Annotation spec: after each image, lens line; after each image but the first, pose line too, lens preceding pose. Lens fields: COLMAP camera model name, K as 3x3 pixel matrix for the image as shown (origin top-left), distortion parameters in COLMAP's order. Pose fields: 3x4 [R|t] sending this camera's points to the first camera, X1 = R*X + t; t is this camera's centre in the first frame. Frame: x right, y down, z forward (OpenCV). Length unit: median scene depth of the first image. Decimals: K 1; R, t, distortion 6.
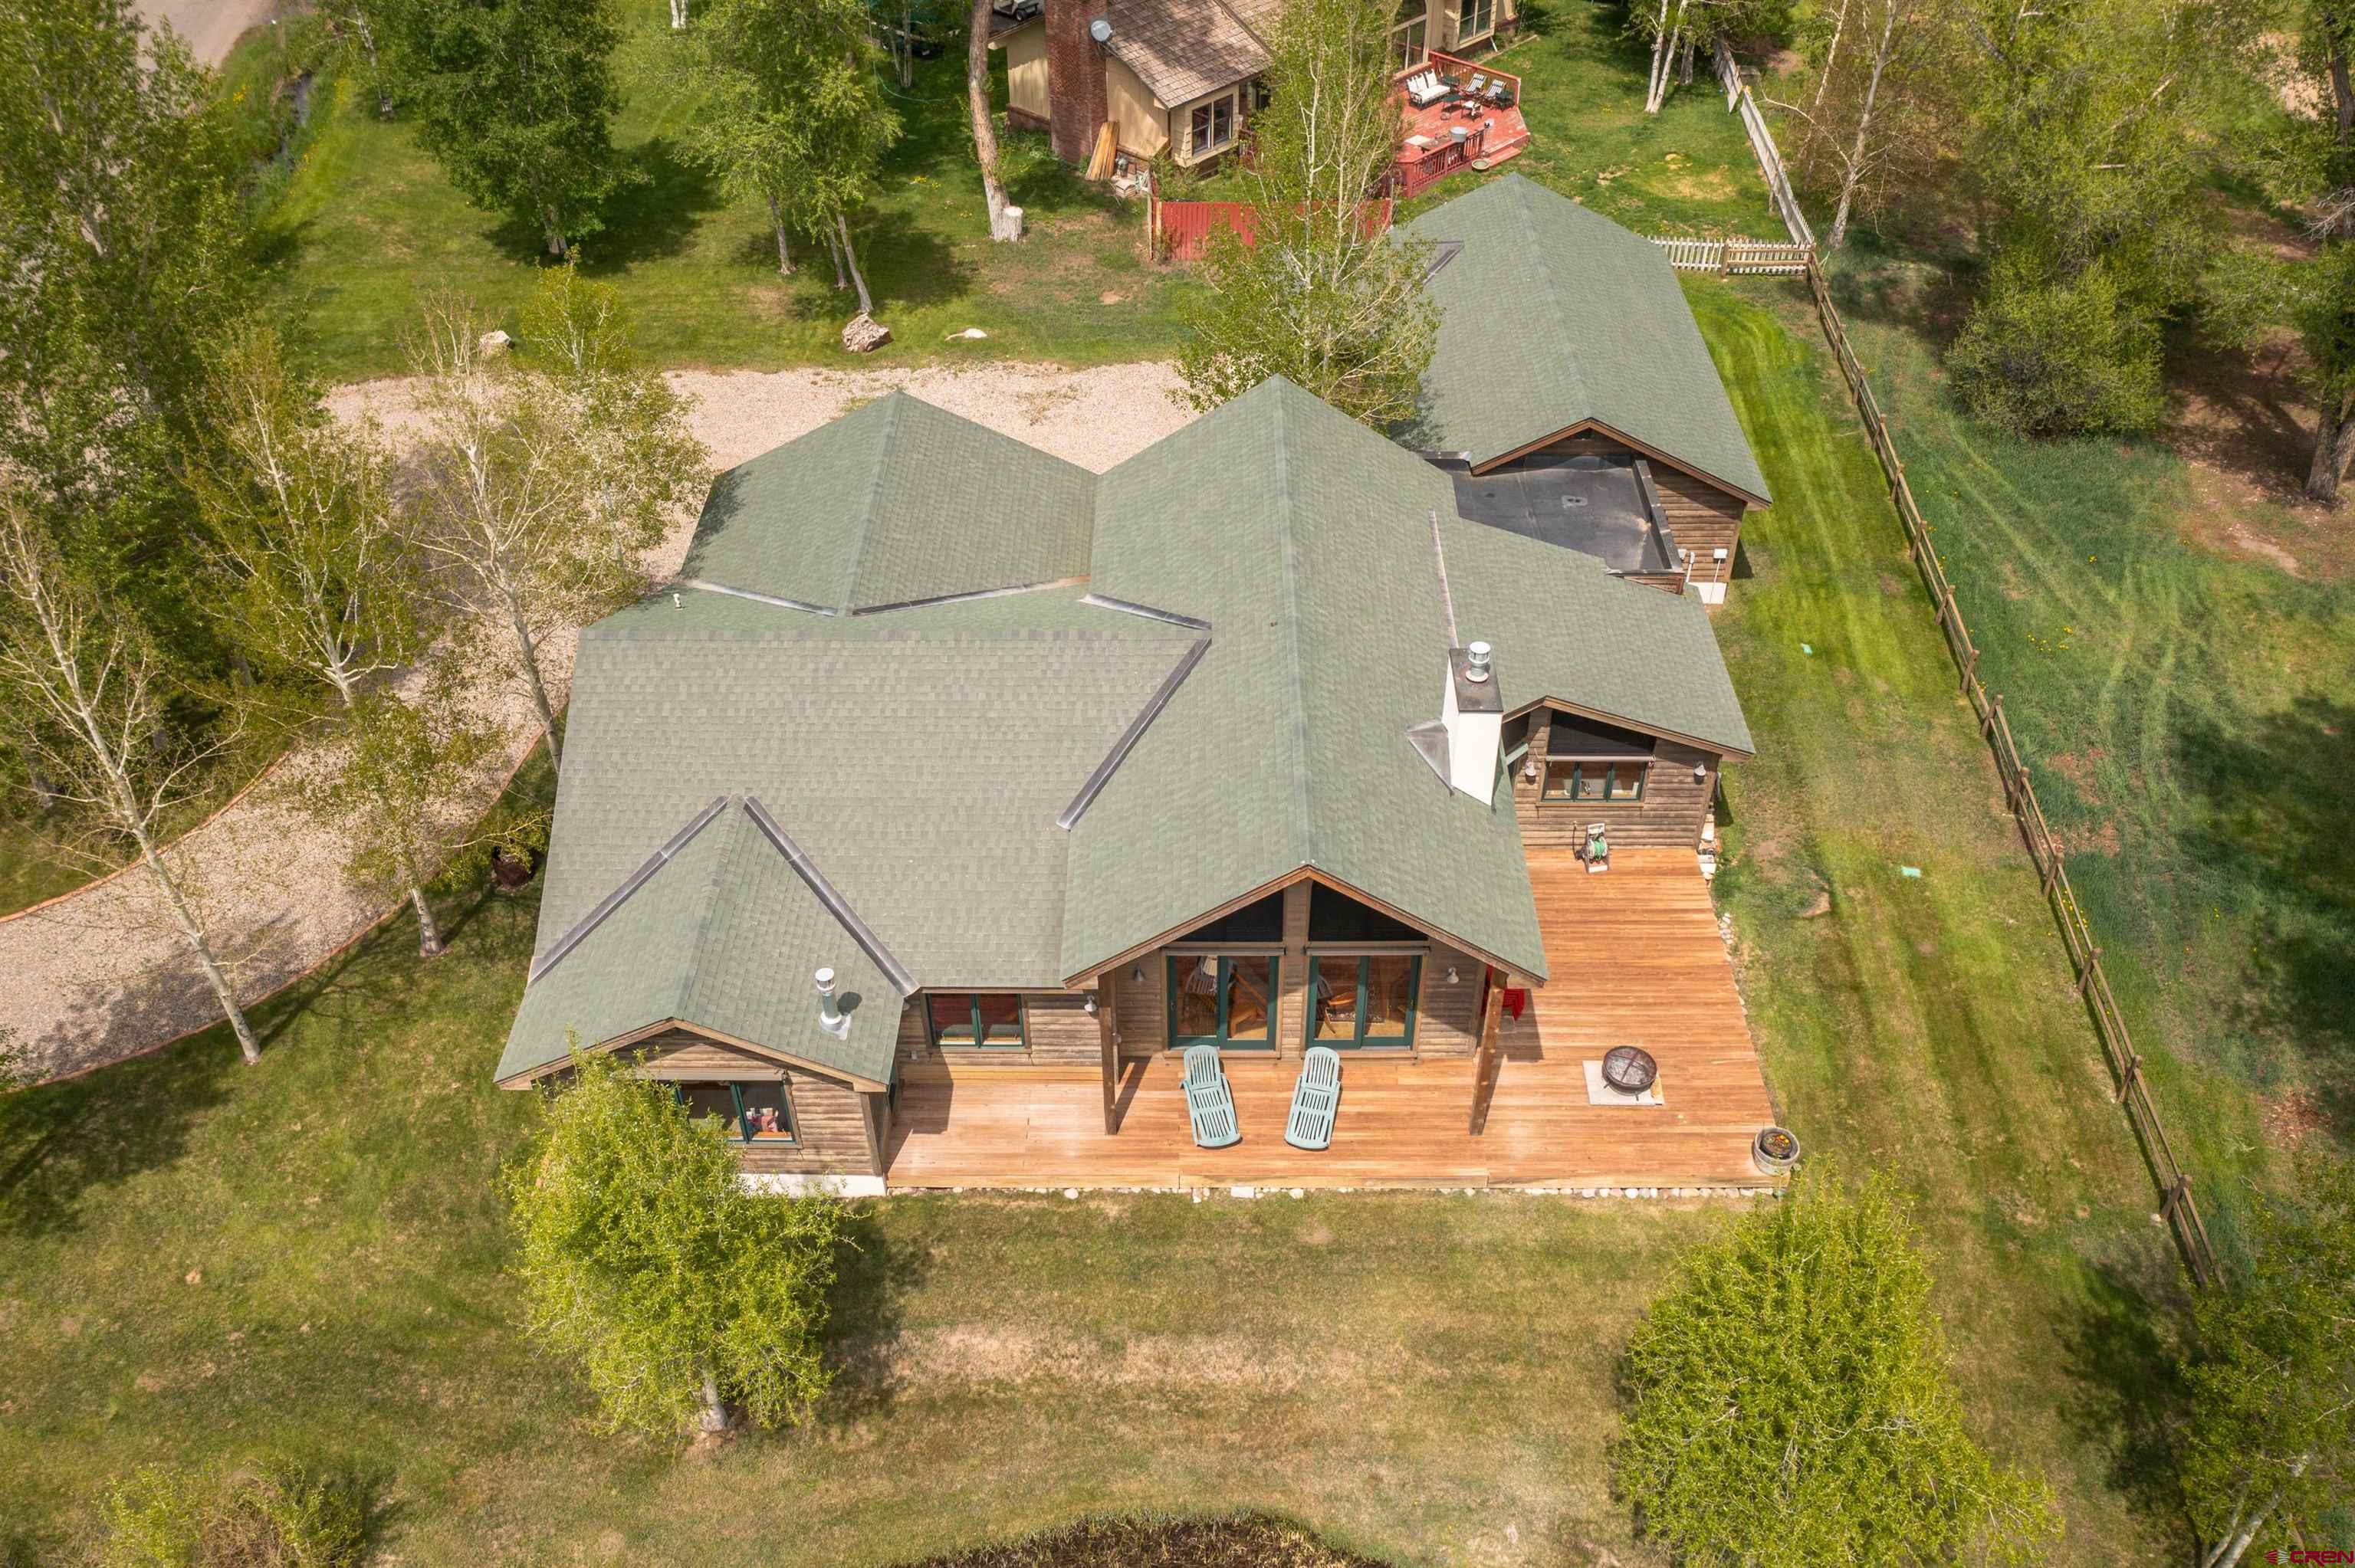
lens RADIAL K [[1906.6, 0, 1177.5], [0, 1906.6, 784.0], [0, 0, 1]] dist [-0.022643, 0.006024]
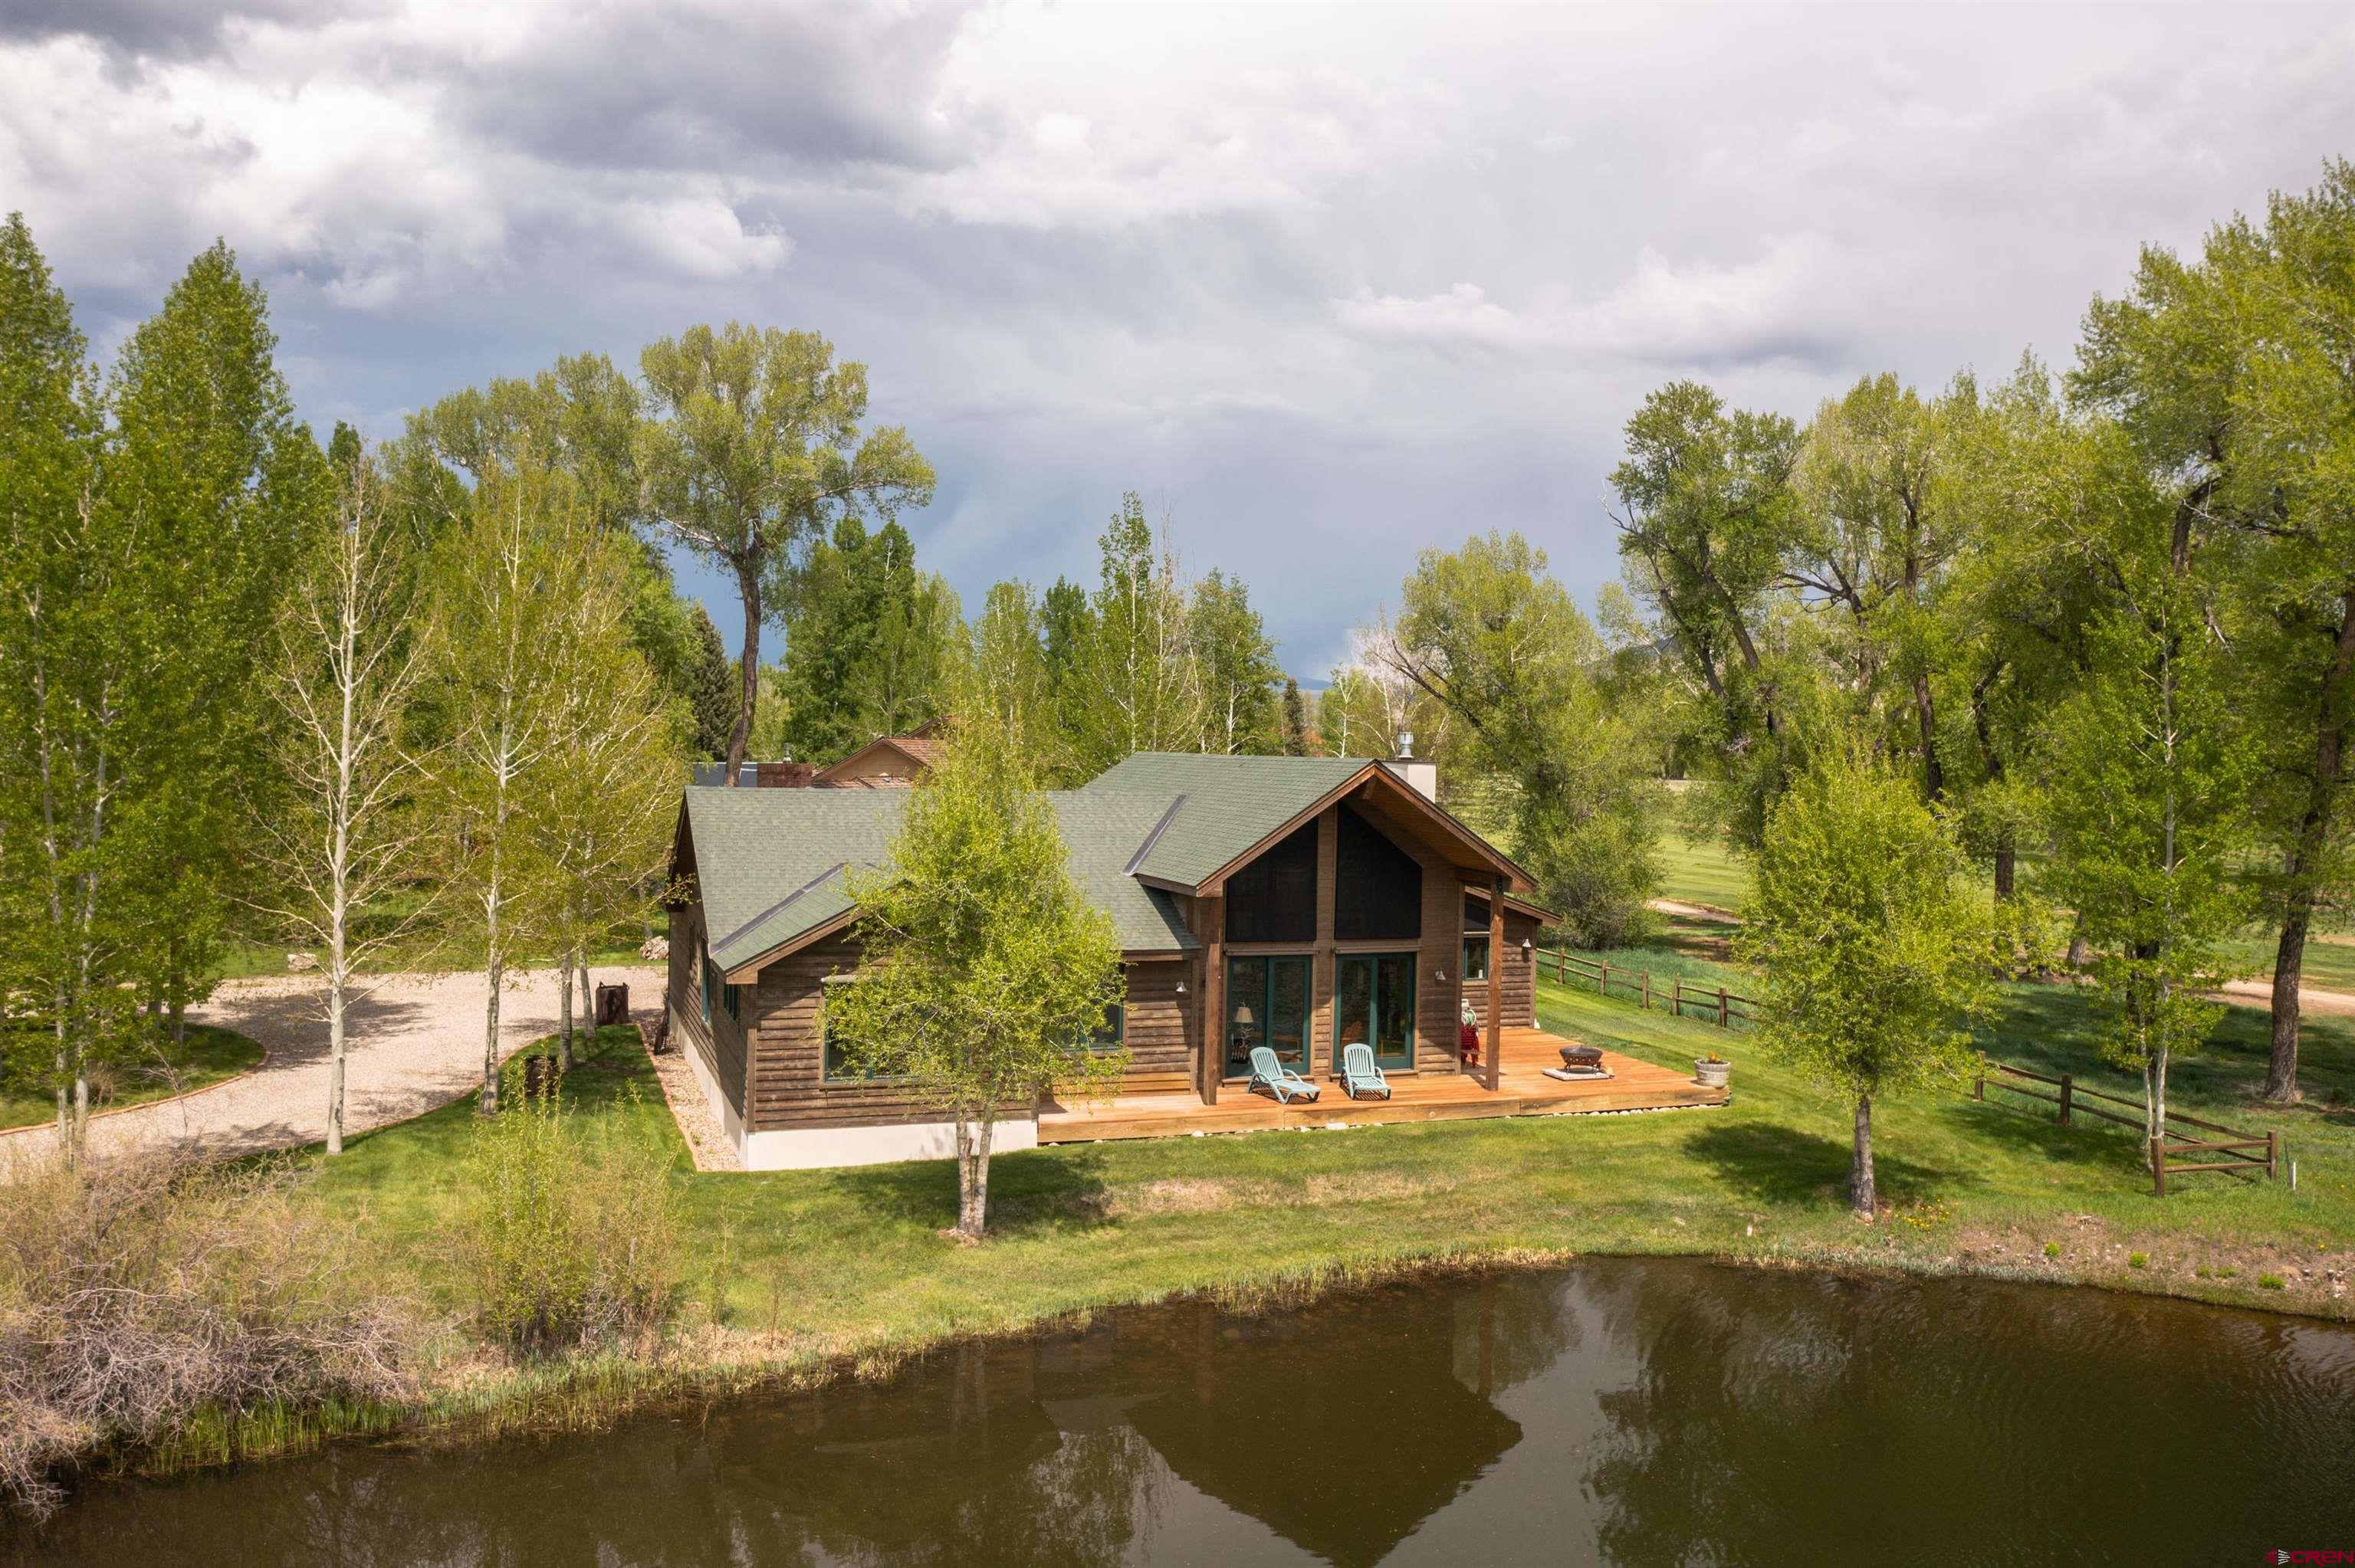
lens RADIAL K [[1854.9, 0, 1177.5], [0, 1854.9, 784.0], [0, 0, 1]] dist [-0.027436, 0.008261]
pose [[0.937335, 0.019821, 0.347866, -0.384586], [0.203809, 0.778578, -0.593531, 0.596402], [-0.282605, 0.627235, 0.725748, 0.069028]]
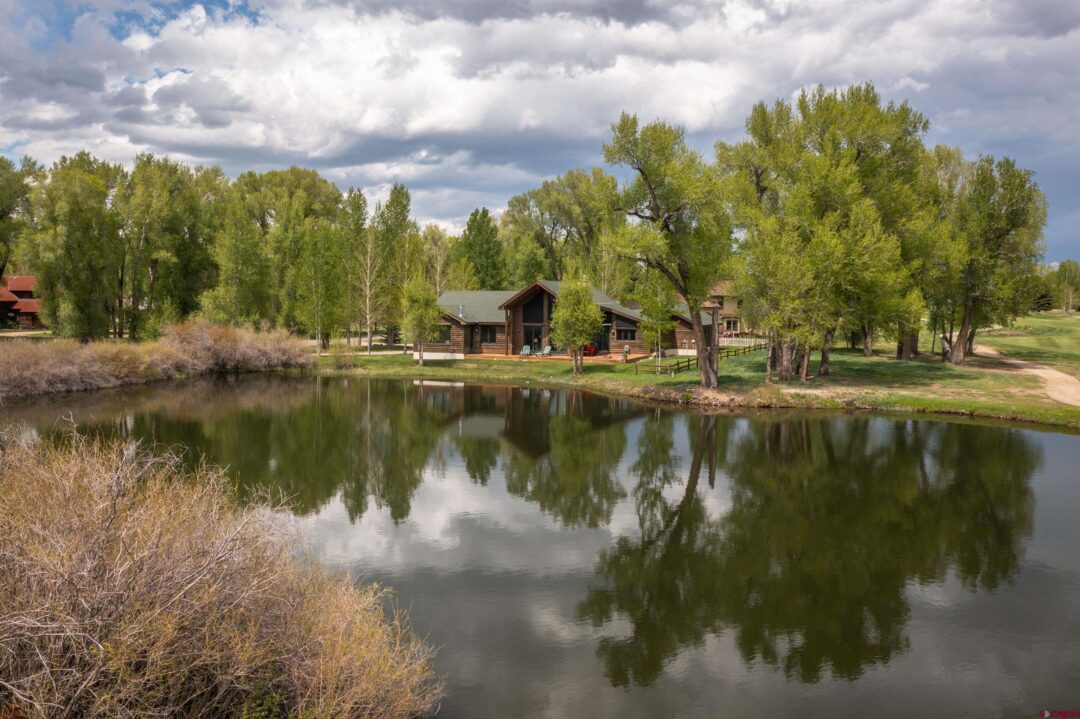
lens RADIAL K [[924.6, 0, 539.0], [0, 924.6, 335.1], [0, 0, 1]] dist [-0.056132, 0.000781]
pose [[0.934367, 0.029137, -0.355118, 0.831357], [-0.242870, 0.781333, -0.574919, 1.379777], [0.260714, 0.623433, 0.737129, -0.782627]]
